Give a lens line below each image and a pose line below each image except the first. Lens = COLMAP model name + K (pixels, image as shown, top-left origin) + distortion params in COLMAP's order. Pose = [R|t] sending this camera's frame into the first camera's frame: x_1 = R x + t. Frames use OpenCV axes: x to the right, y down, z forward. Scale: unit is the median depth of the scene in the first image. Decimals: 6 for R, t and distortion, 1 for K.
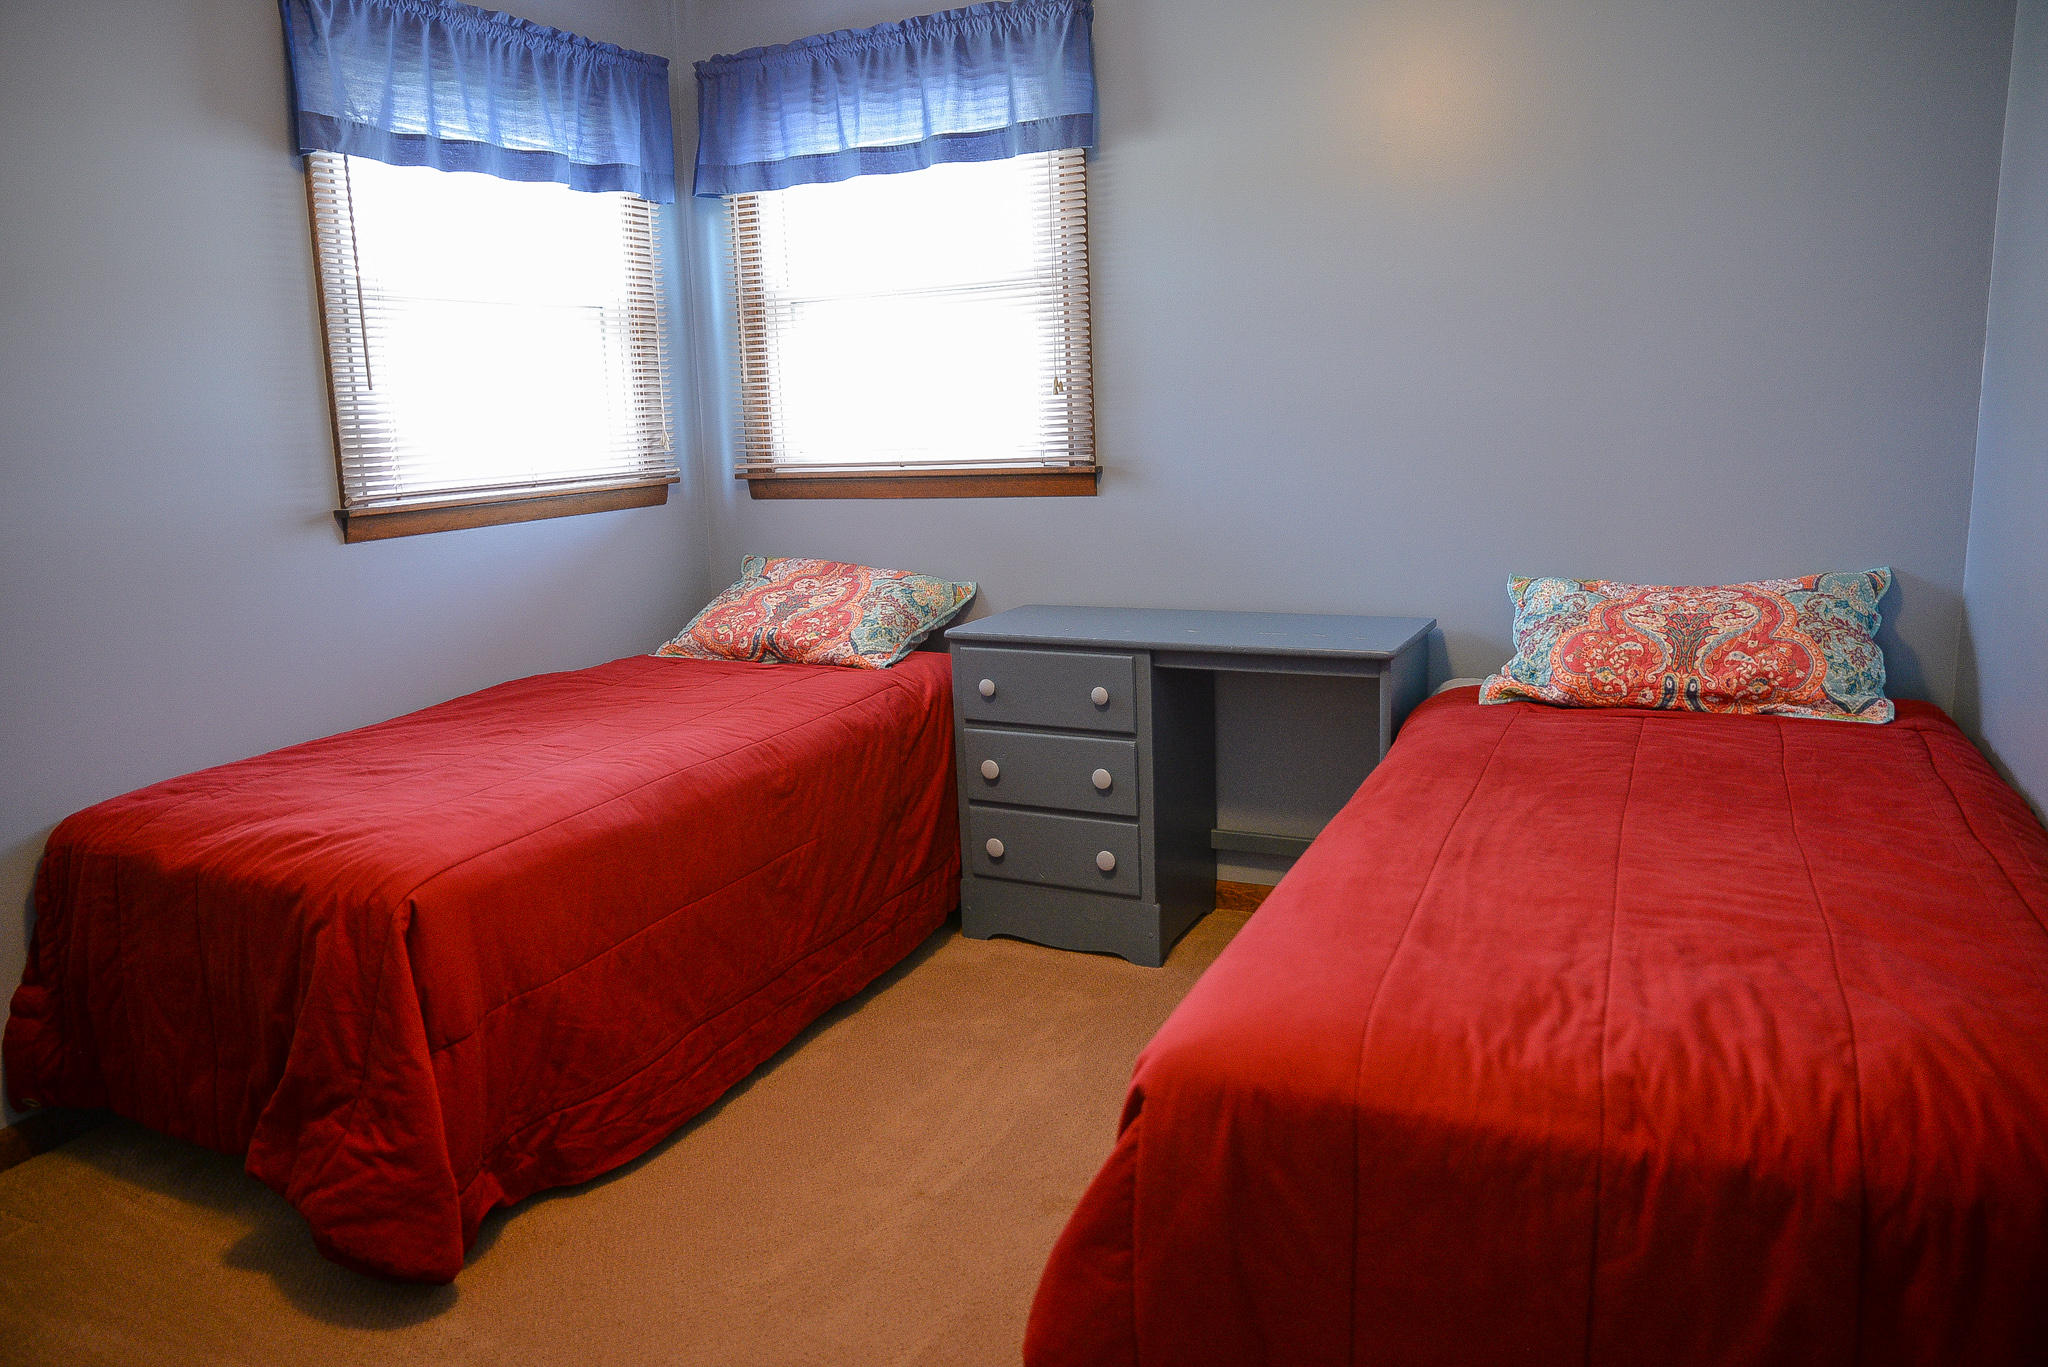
lens RADIAL K [[1424.5, 0, 1022.7], [0, 1424.5, 679.7], [0, 0, 1]] dist [-0.087076, 0.044009]
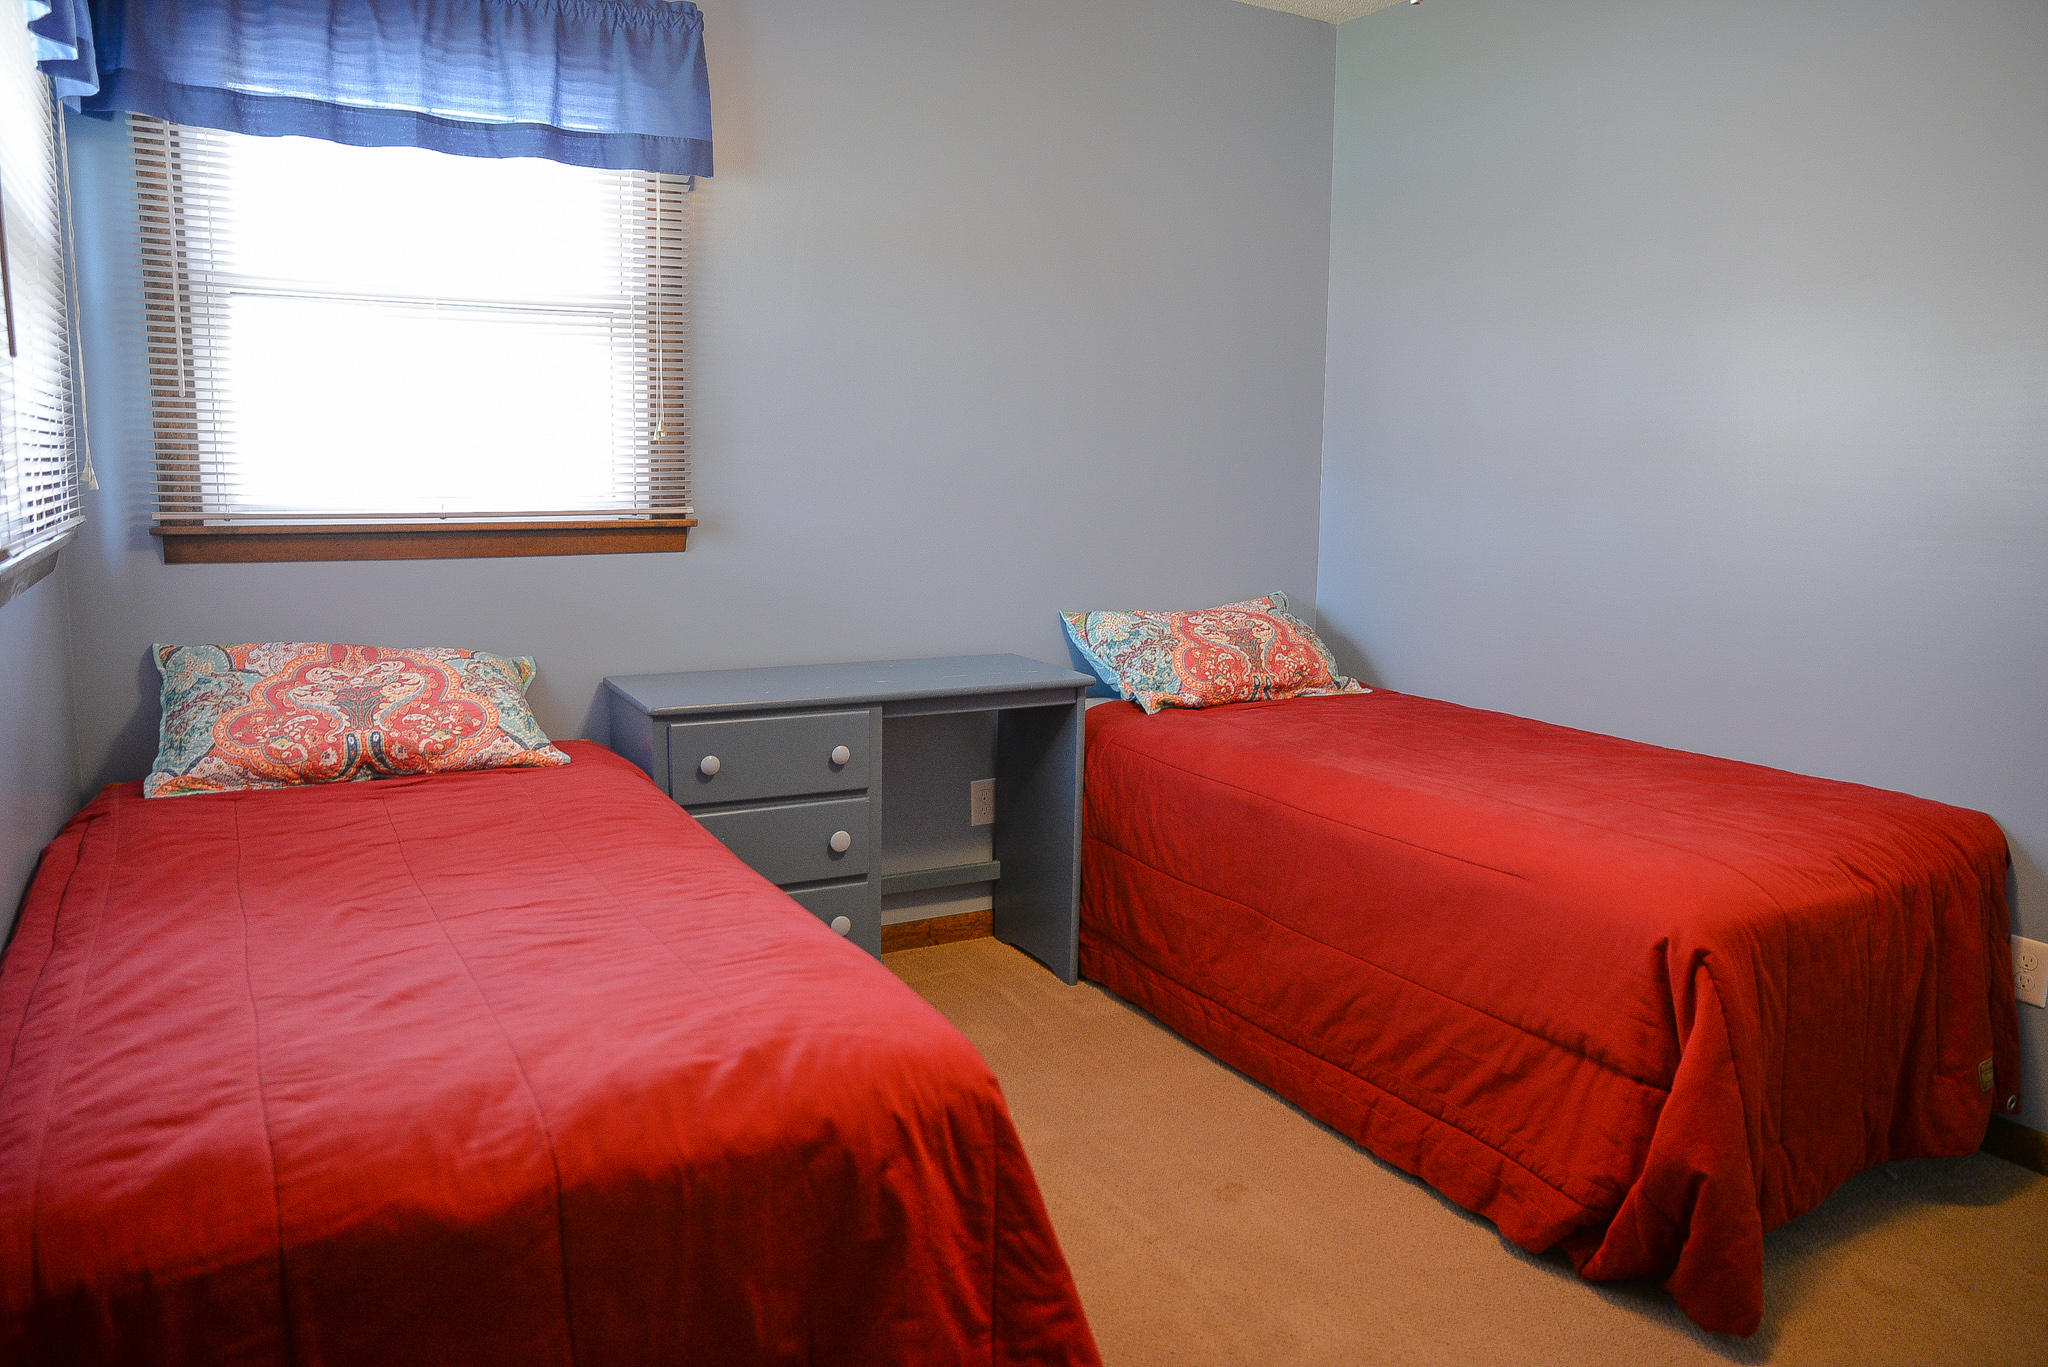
lens RADIAL K [[1424.5, 0, 1031.9], [0, 1424.5, 693.3], [0, 0, 1]] dist [-0.087076, 0.044009]
pose [[0.551472, -0.085293, 0.829822, -0.600890], [0.120980, 0.992420, 0.021606, -0.031540], [-0.825374, 0.088476, 0.557610, 0.315999]]
